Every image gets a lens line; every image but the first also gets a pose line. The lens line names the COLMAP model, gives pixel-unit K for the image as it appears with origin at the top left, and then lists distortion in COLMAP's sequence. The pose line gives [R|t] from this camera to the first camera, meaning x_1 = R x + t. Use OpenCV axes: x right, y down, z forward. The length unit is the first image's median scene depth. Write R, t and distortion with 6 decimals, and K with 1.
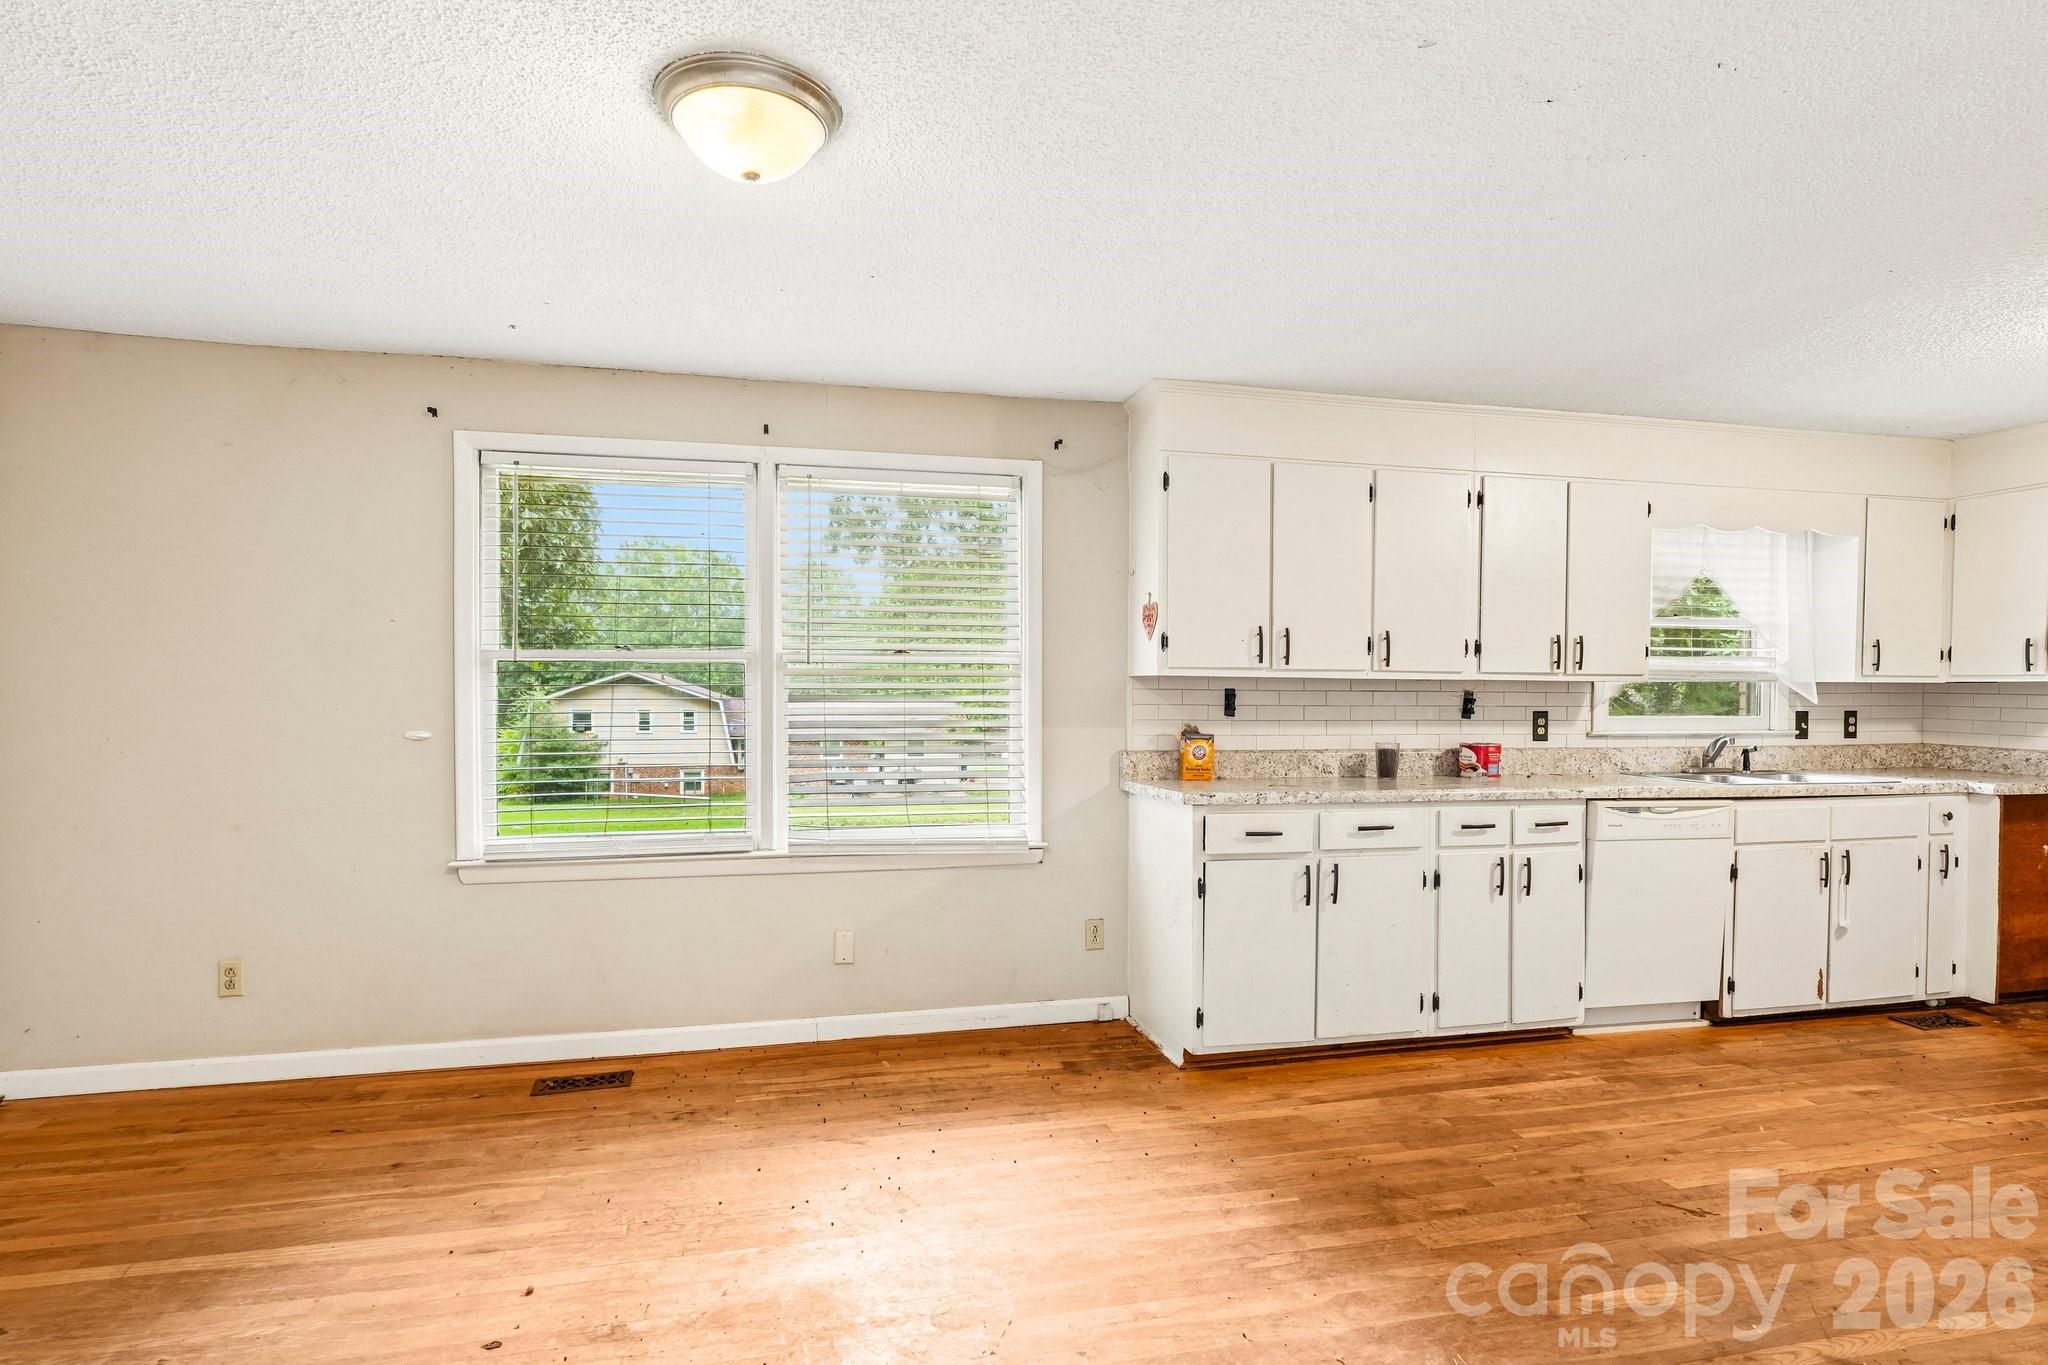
lens RADIAL K [[1053.3, 0, 1004.5], [0, 1053.3, 707.0], [0, 0, 1]] dist [0.002828, 0.000316]
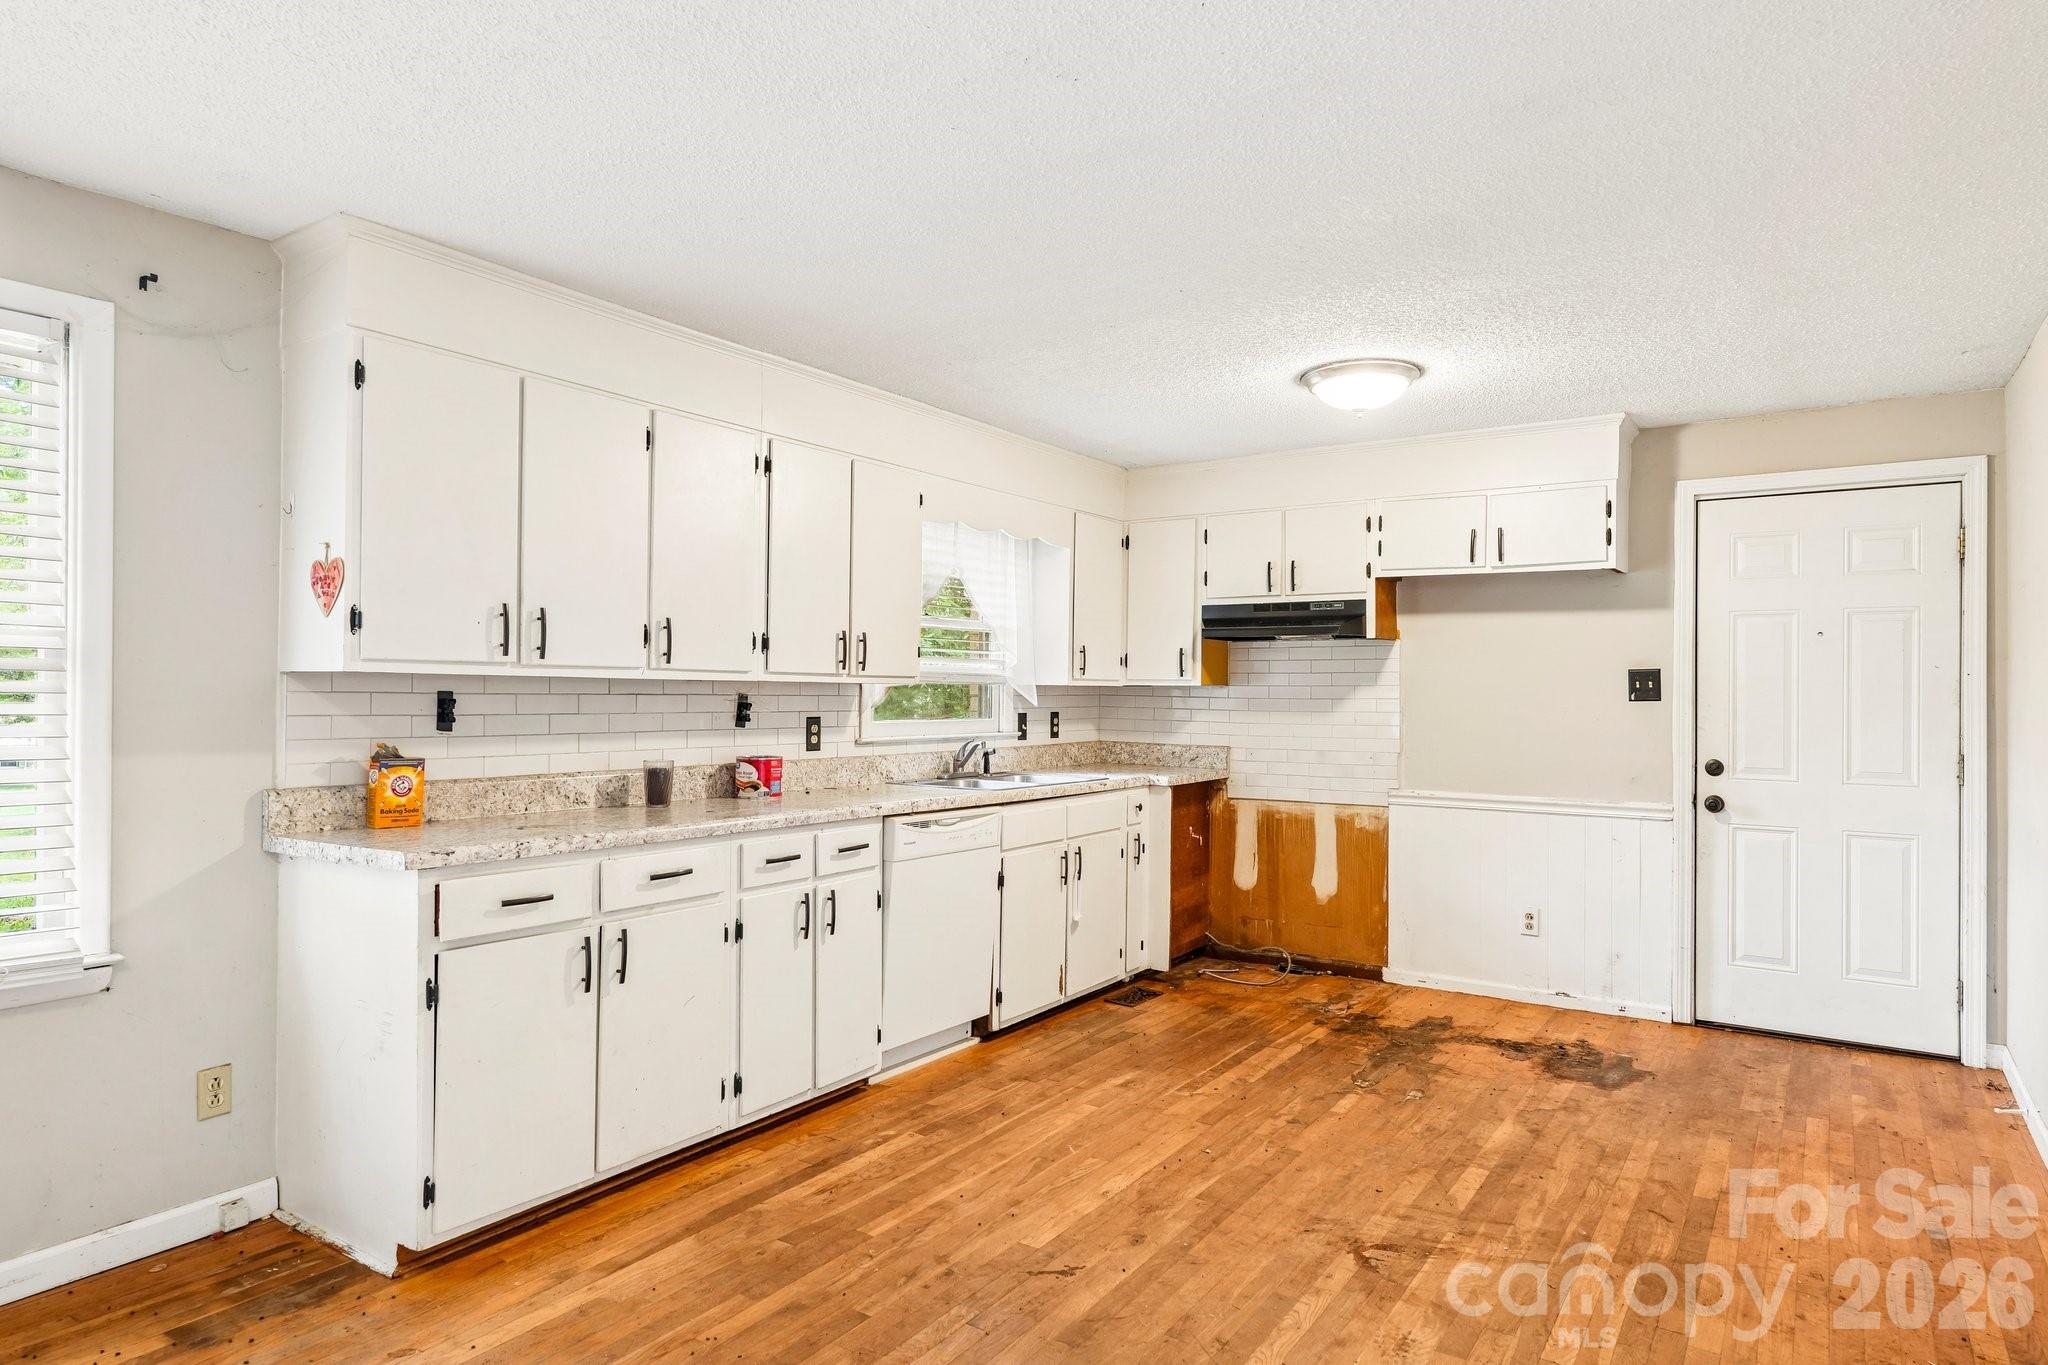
lens RADIAL K [[1195.4, 0, 1021.6], [0, 1195.4, 683.8], [0, 0, 1]] dist [0.001808, 0.000562]
pose [[0.731761, 0.004795, 0.681544, -0.050125], [0.009221, 0.999814, -0.016935, -0.005986], [-0.681498, 0.018677, 0.731581, 0.177975]]
